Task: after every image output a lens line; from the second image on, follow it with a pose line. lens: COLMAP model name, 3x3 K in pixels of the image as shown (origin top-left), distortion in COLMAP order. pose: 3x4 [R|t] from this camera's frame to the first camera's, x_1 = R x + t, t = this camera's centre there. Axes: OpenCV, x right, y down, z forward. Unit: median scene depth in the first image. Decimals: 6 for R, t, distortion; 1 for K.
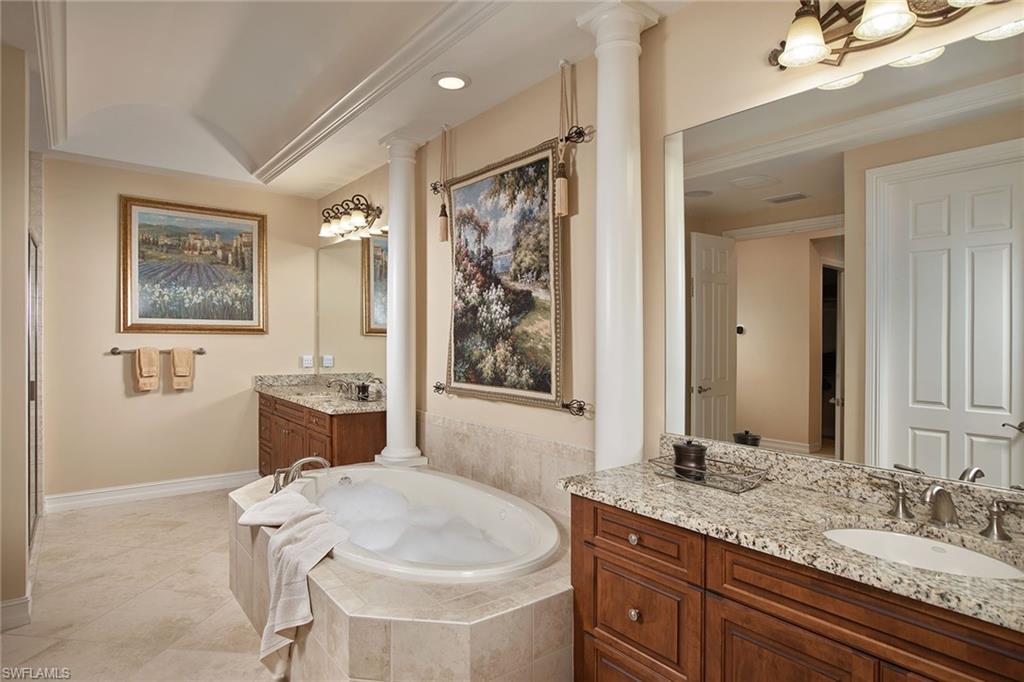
lens RADIAL K [[559.3, 0, 520.7], [0, 559.3, 341.5], [0, 0, 1]] dist [-0.013761, 0.002858]
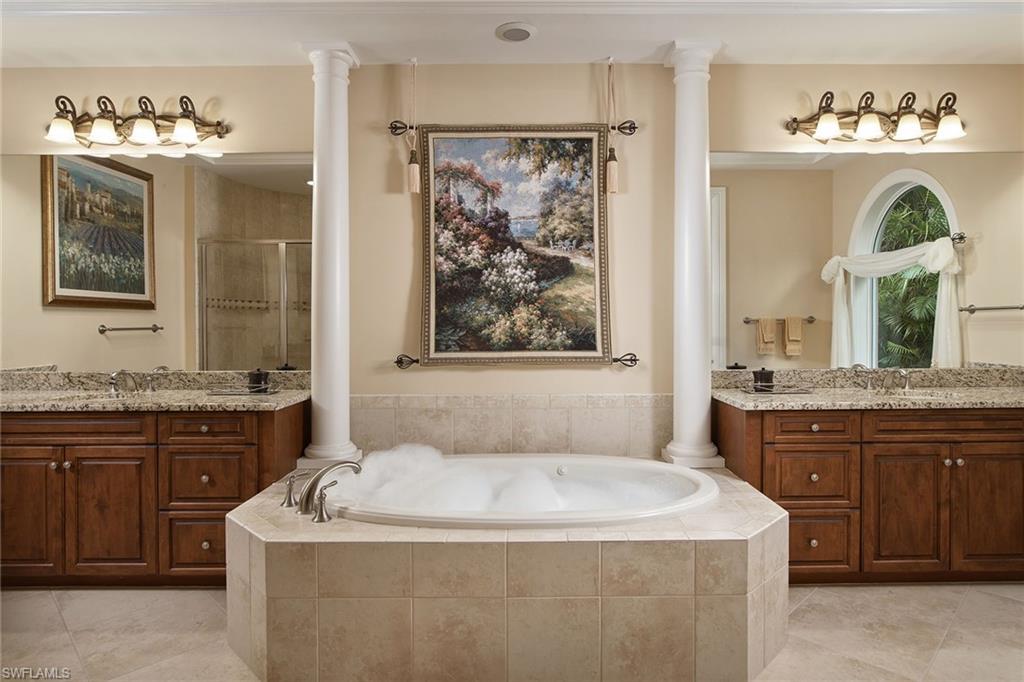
lens RADIAL K [[559.3, 0, 522.1], [0, 559.3, 330.4], [0, 0, 1]] dist [-0.013761, 0.002858]
pose [[0.628042, -0.022484, 0.777855, -0.828280], [0.016801, 0.999741, 0.015333, 0.029534], [-0.777998, 0.003439, 0.628257, 0.374669]]
